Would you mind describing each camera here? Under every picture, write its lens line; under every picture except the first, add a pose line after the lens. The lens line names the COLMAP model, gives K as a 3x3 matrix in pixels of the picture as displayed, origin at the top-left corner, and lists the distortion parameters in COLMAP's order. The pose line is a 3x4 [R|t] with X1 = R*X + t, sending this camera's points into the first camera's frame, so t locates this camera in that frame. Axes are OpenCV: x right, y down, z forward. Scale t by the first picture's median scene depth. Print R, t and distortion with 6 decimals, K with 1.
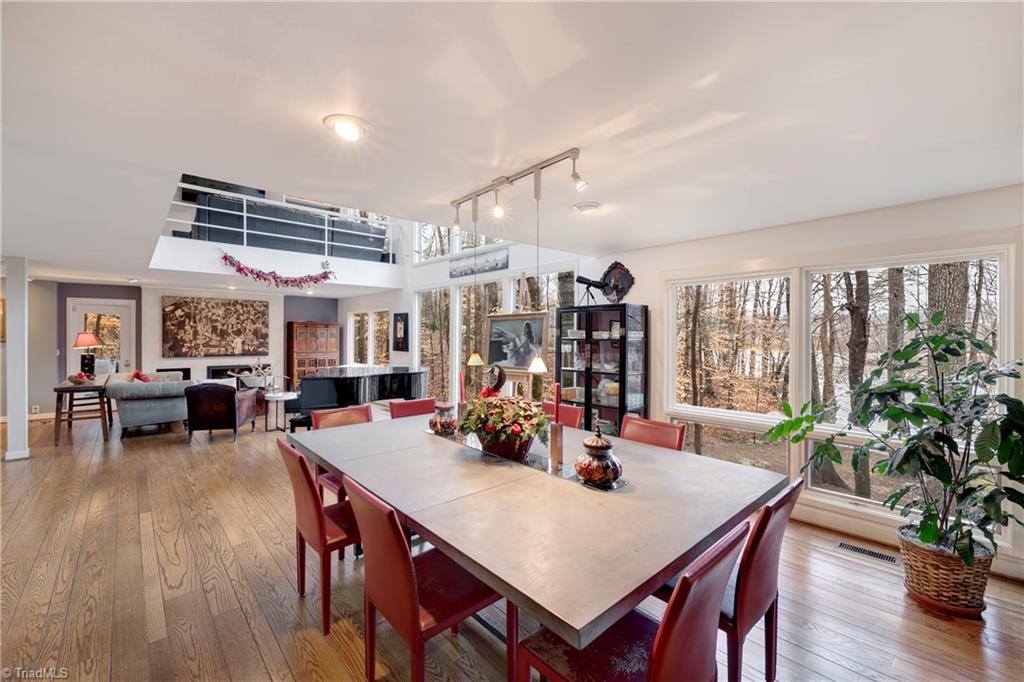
lens RADIAL K [[420.8, 0, 513.4], [0, 420.8, 337.2], [0, 0, 1]] dist [0.009031, -0.001203]
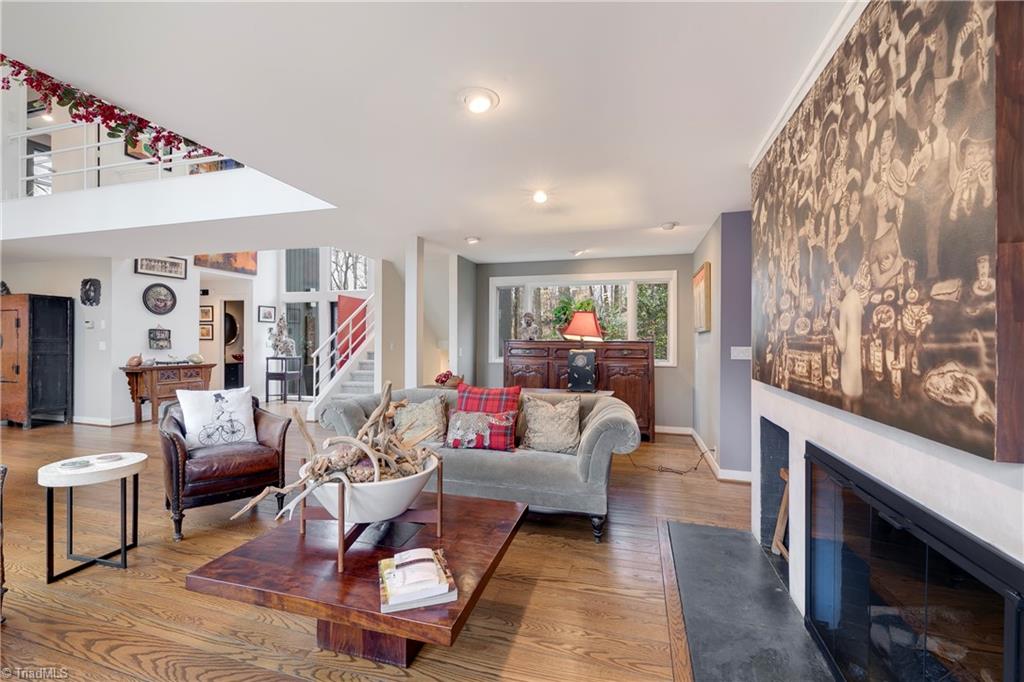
lens RADIAL K [[420.8, 0, 509.3], [0, 420.8, 348.7], [0, 0, 1]] dist [0.009031, -0.001203]
pose [[-0.850417, 0.000689, -0.526108, -0.497084], [-0.011795, 0.999723, 0.020375, 0.021636], [0.525977, 0.023532, -0.850173, 1.117186]]
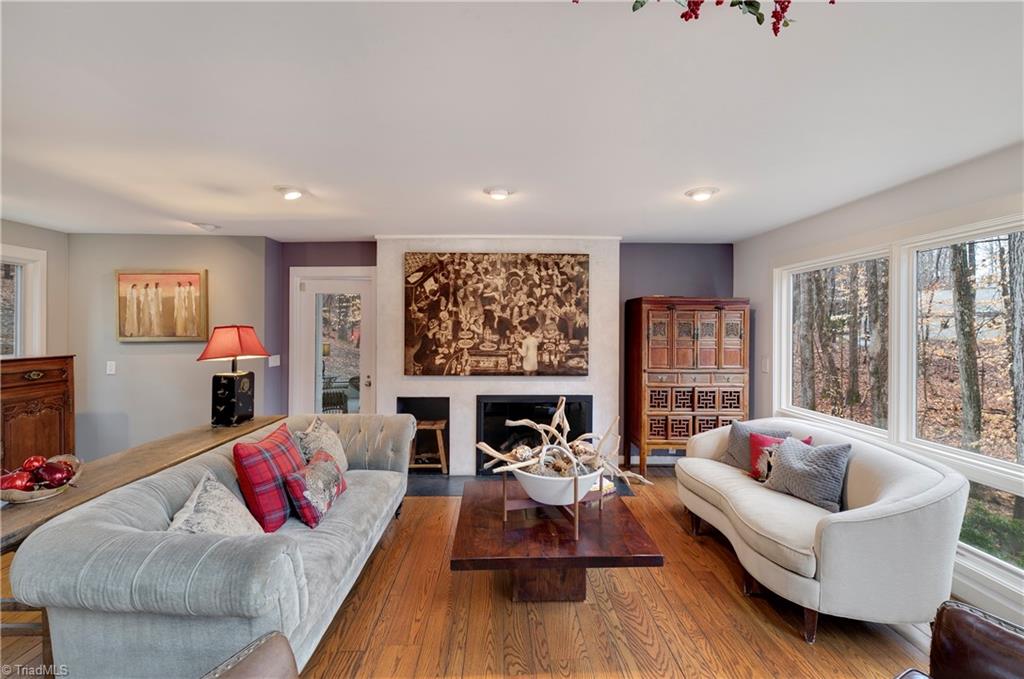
lens RADIAL K [[420.8, 0, 508.0], [0, 420.8, 333.3], [0, 0, 1]] dist [0.009031, -0.001203]
pose [[0.748013, 0.004674, -0.663667, -0.386140], [-0.002192, 0.999987, 0.004572, -0.004081], [0.663680, -0.001965, 0.748014, 0.675598]]
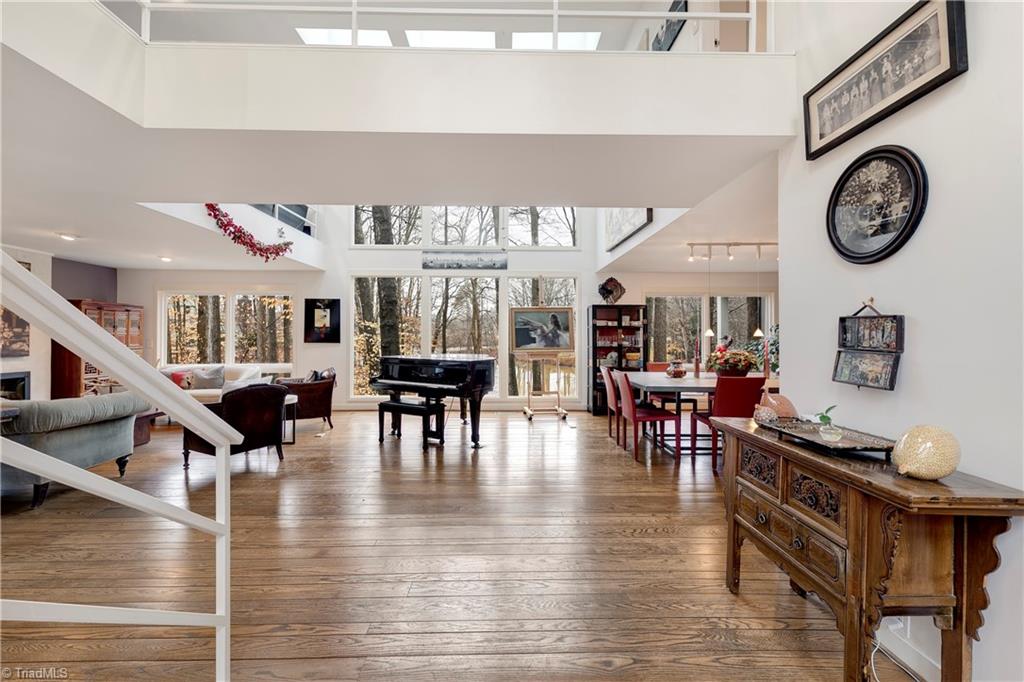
lens RADIAL K [[420.8, 0, 512.1], [0, 420.8, 335.5], [0, 0, 1]] dist [0.009031, -0.001203]
pose [[0.656012, -0.003413, 0.754742, -0.642171], [0.004415, 0.999990, 0.000684, 0.018600], [-0.754737, 0.002883, 0.656021, 0.136200]]
